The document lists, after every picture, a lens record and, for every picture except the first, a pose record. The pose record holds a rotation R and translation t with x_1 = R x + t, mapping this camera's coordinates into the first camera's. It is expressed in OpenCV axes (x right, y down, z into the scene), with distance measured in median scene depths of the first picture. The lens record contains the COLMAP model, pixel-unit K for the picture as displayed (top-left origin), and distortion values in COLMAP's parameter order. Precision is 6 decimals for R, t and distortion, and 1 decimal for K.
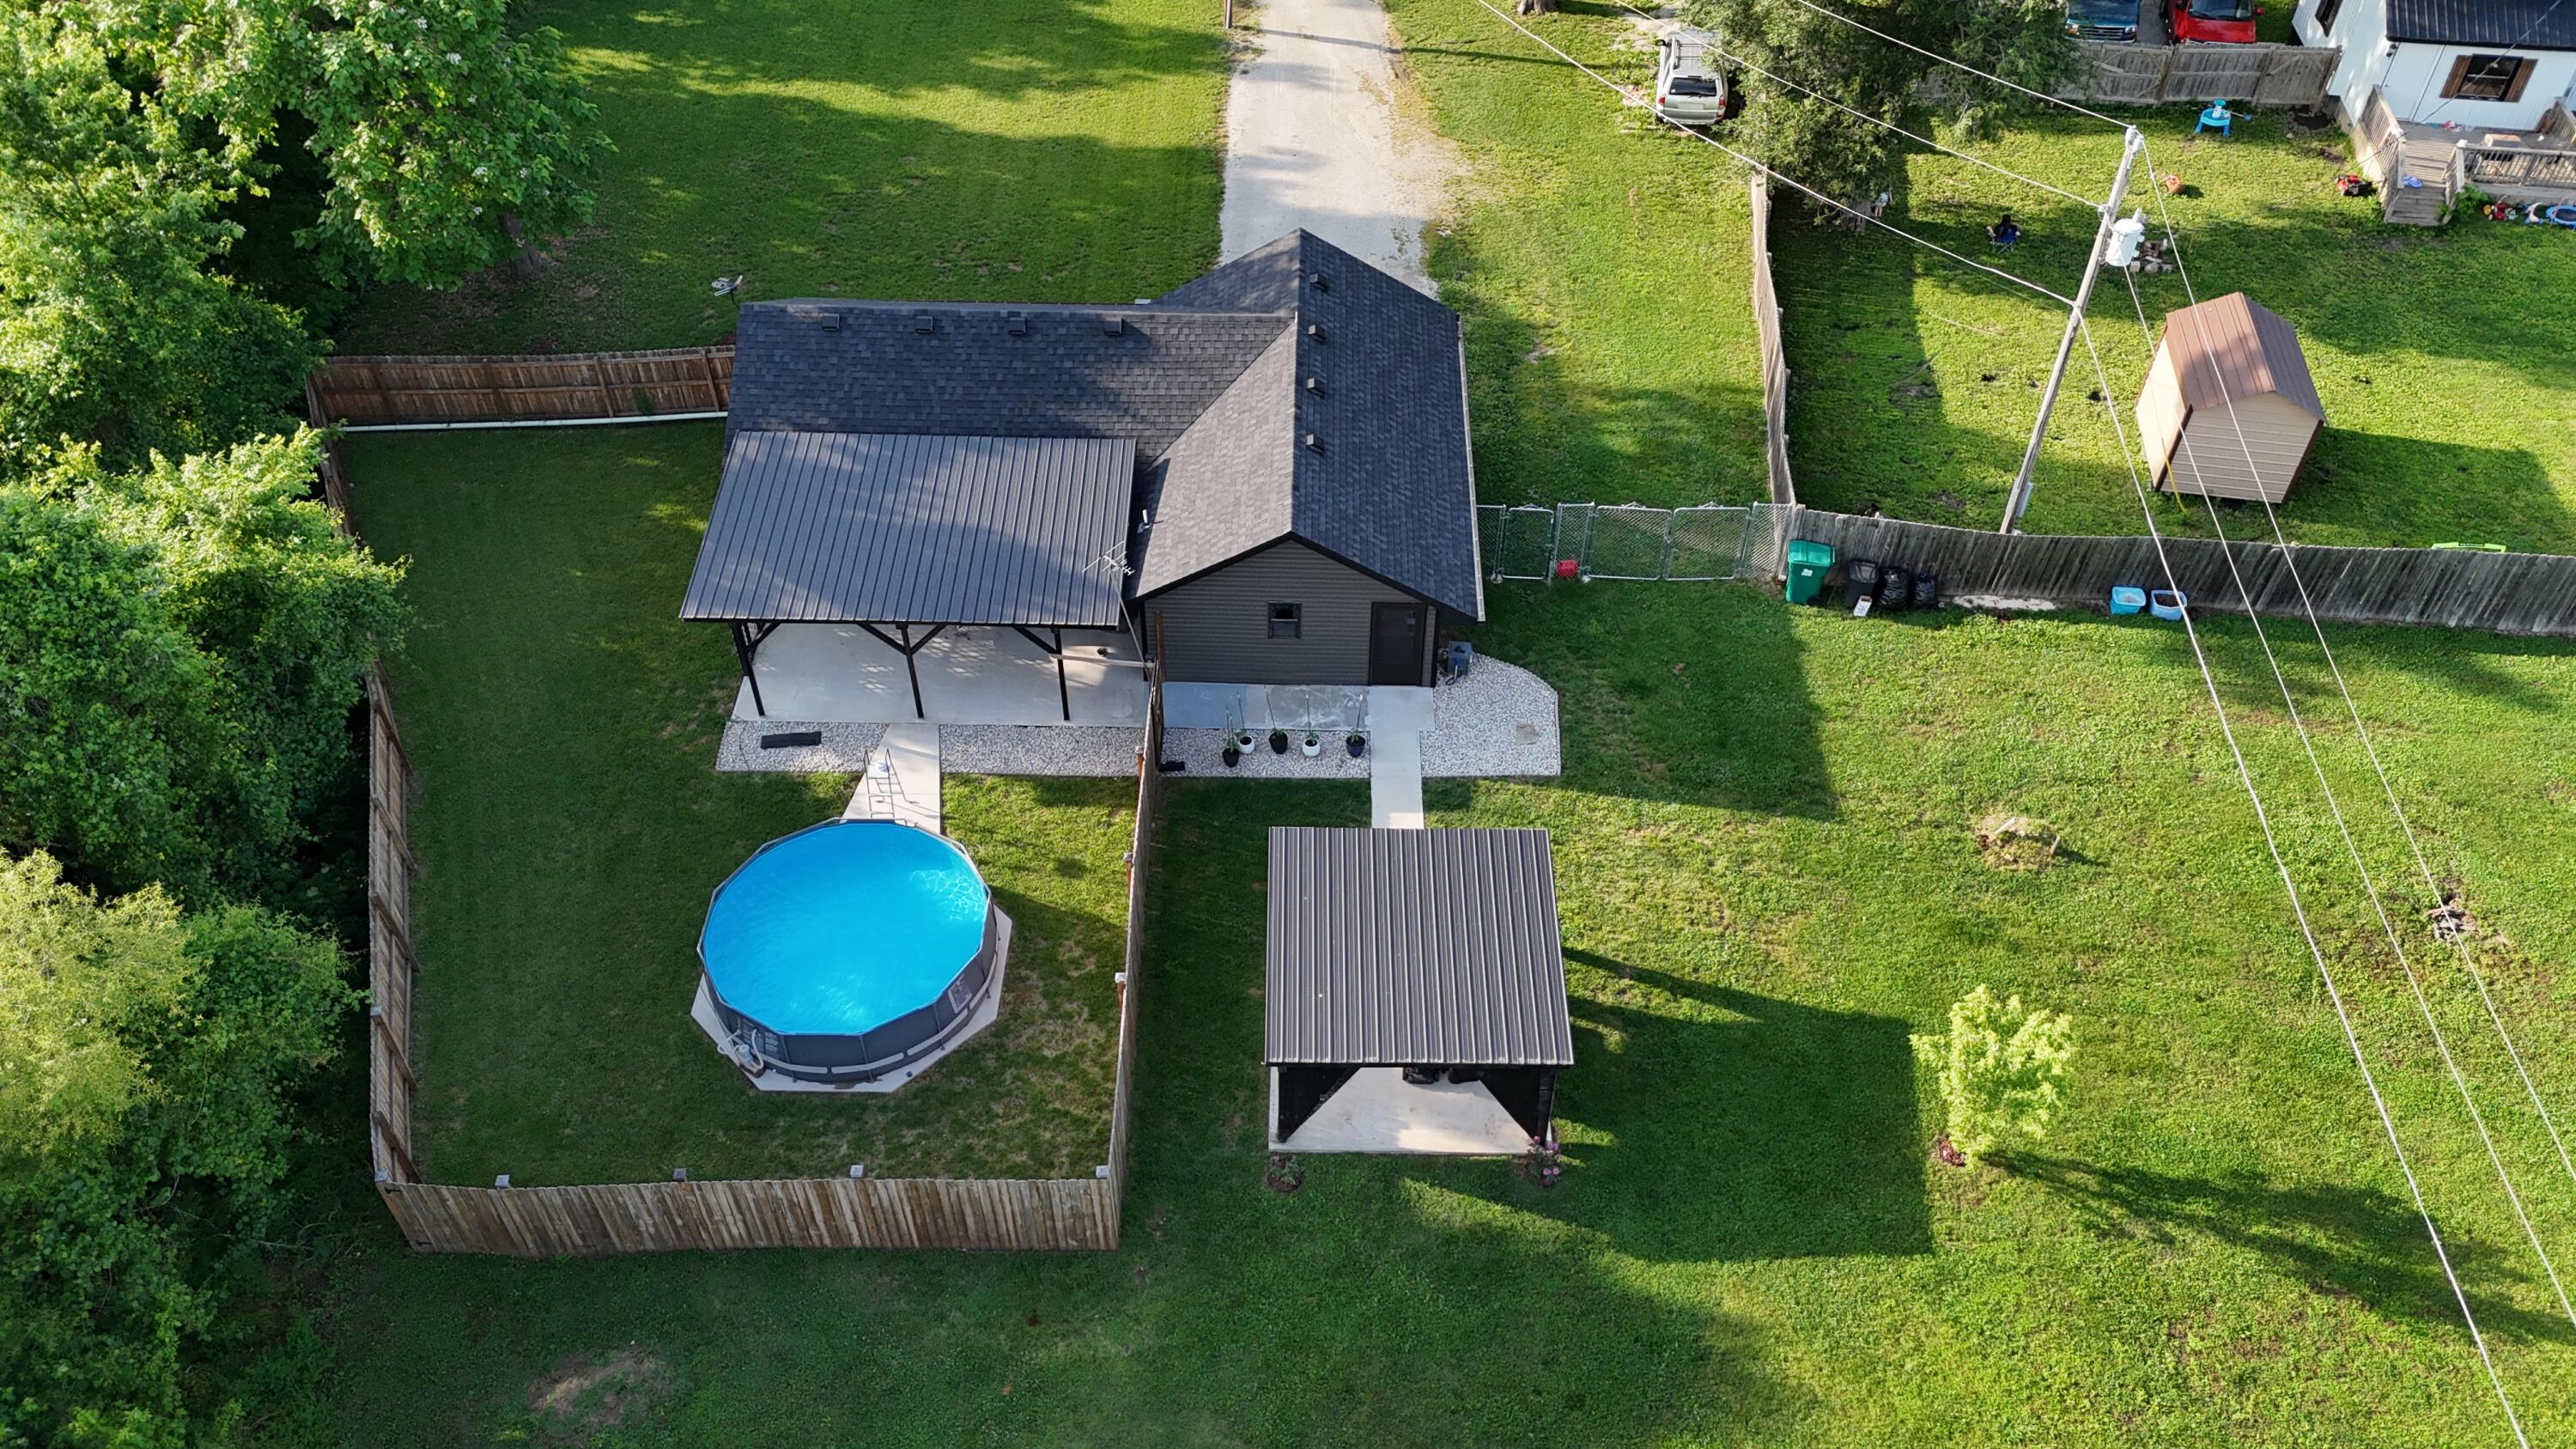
lens RADIAL K [[1885.4, 0, 1296.7], [0, 1885.4, 723.4], [0, 0, 1]] dist [0.081977, -0.083940]
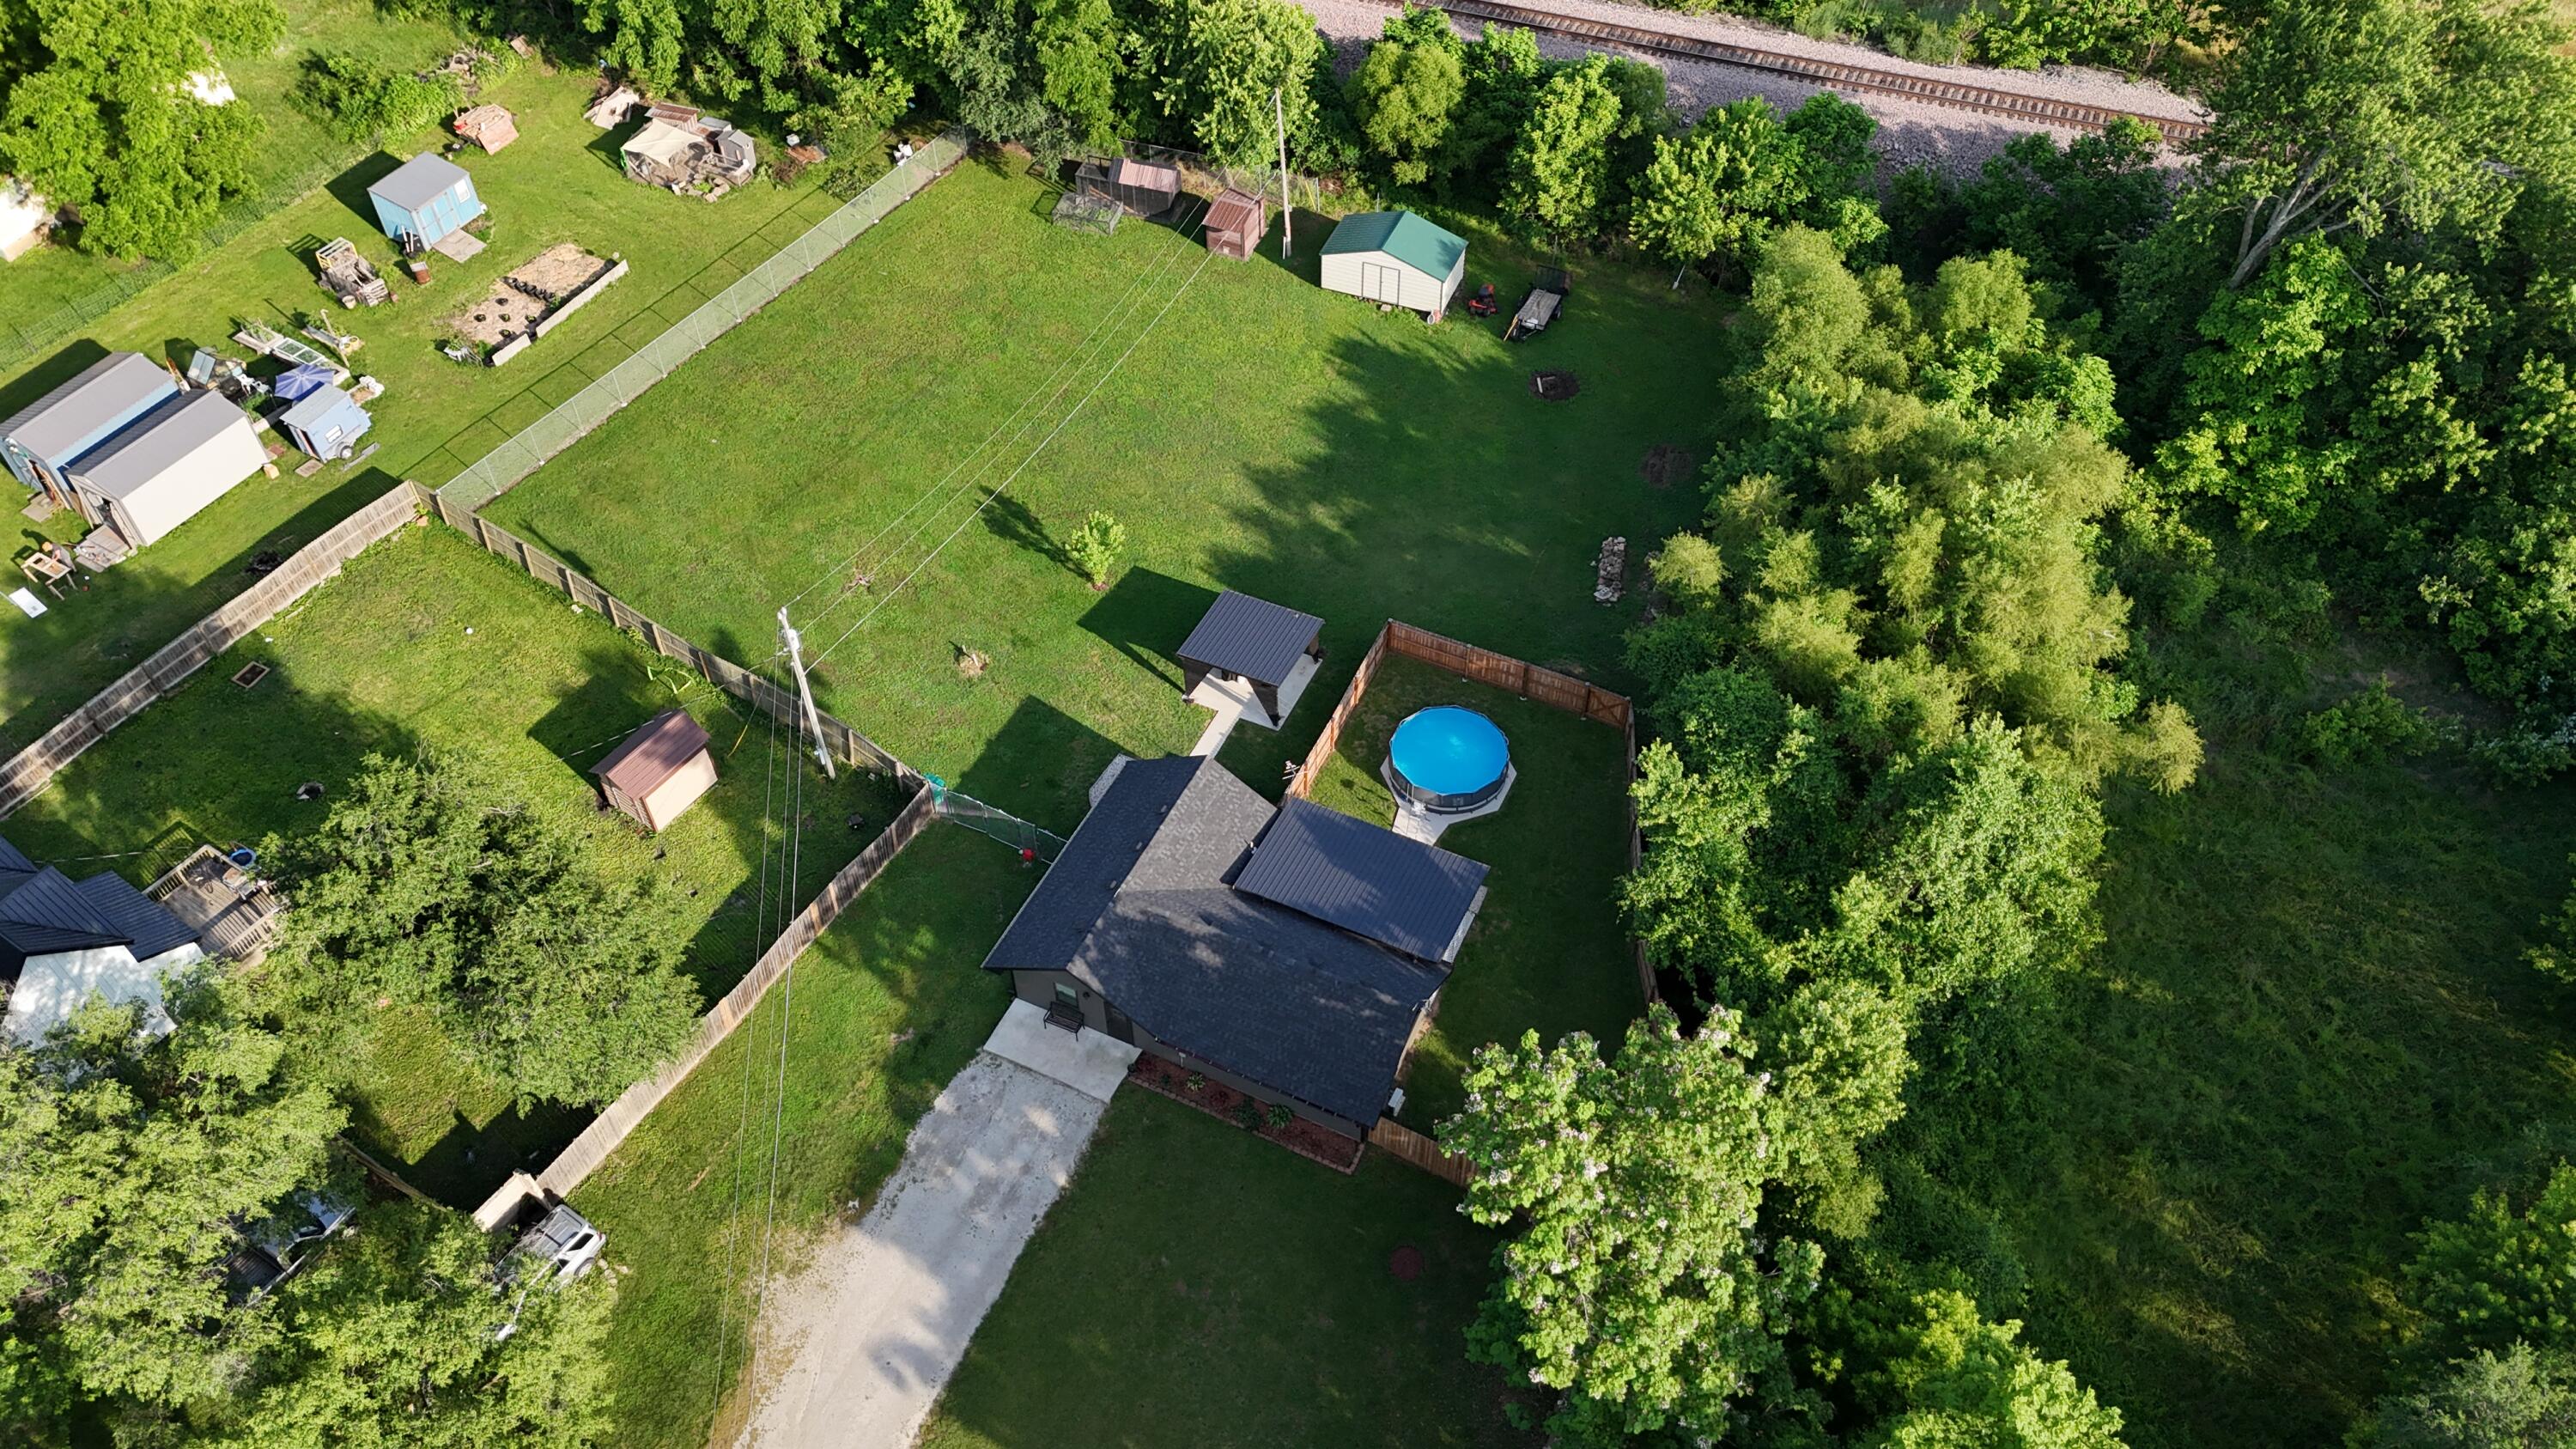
lens RADIAL K [[1885.4, 0, 1301.2], [0, 1885.4, 713.6], [0, 0, 1]] dist [0.081977, -0.083940]
pose [[-0.912662, -0.301314, 0.276148, -0.627911], [0.287991, 0.005330, 0.957618, -1.967282], [-0.290015, 0.953510, 0.081911, 0.724945]]
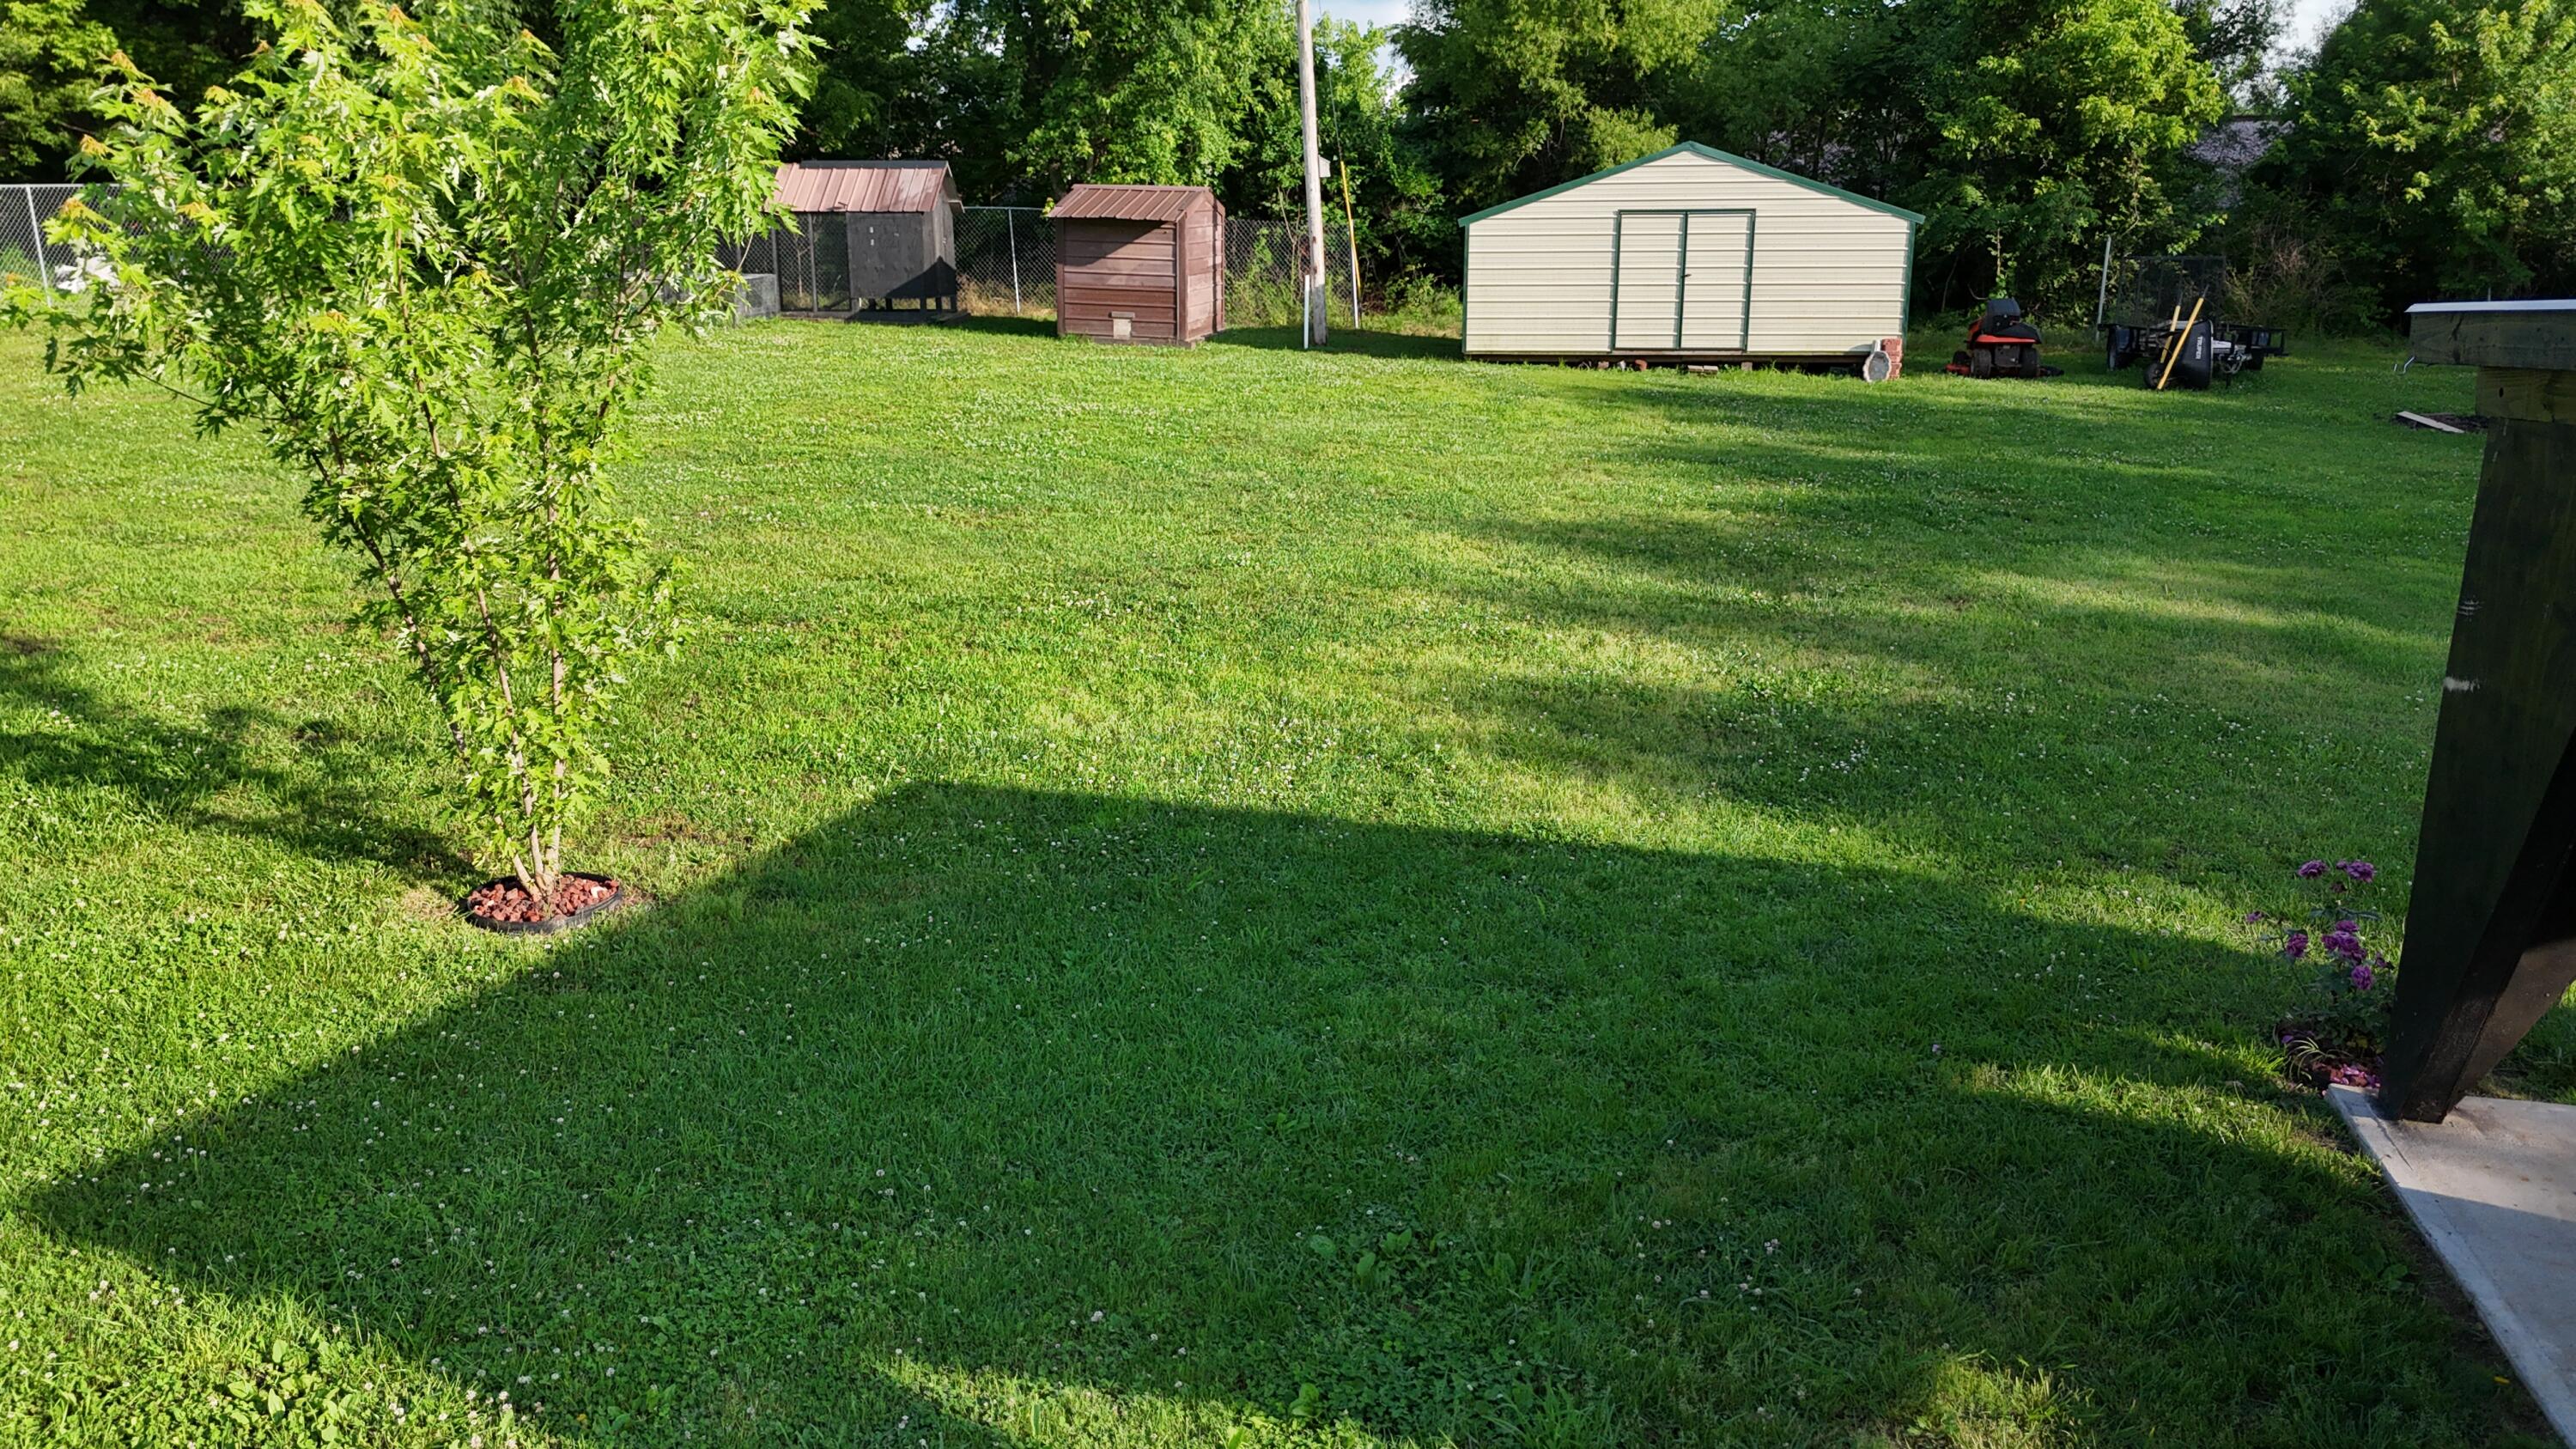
lens RADIAL K [[1885.4, 0, 1293.4], [0, 1885.4, 718.3], [0, 0, 1]] dist [0.081977, -0.083940]
pose [[-0.976147, -0.057075, 0.209473, 0.162184], [0.148875, 0.526303, 0.837163, 0.007237], [-0.158027, 0.848379, -0.505252, 0.909208]]
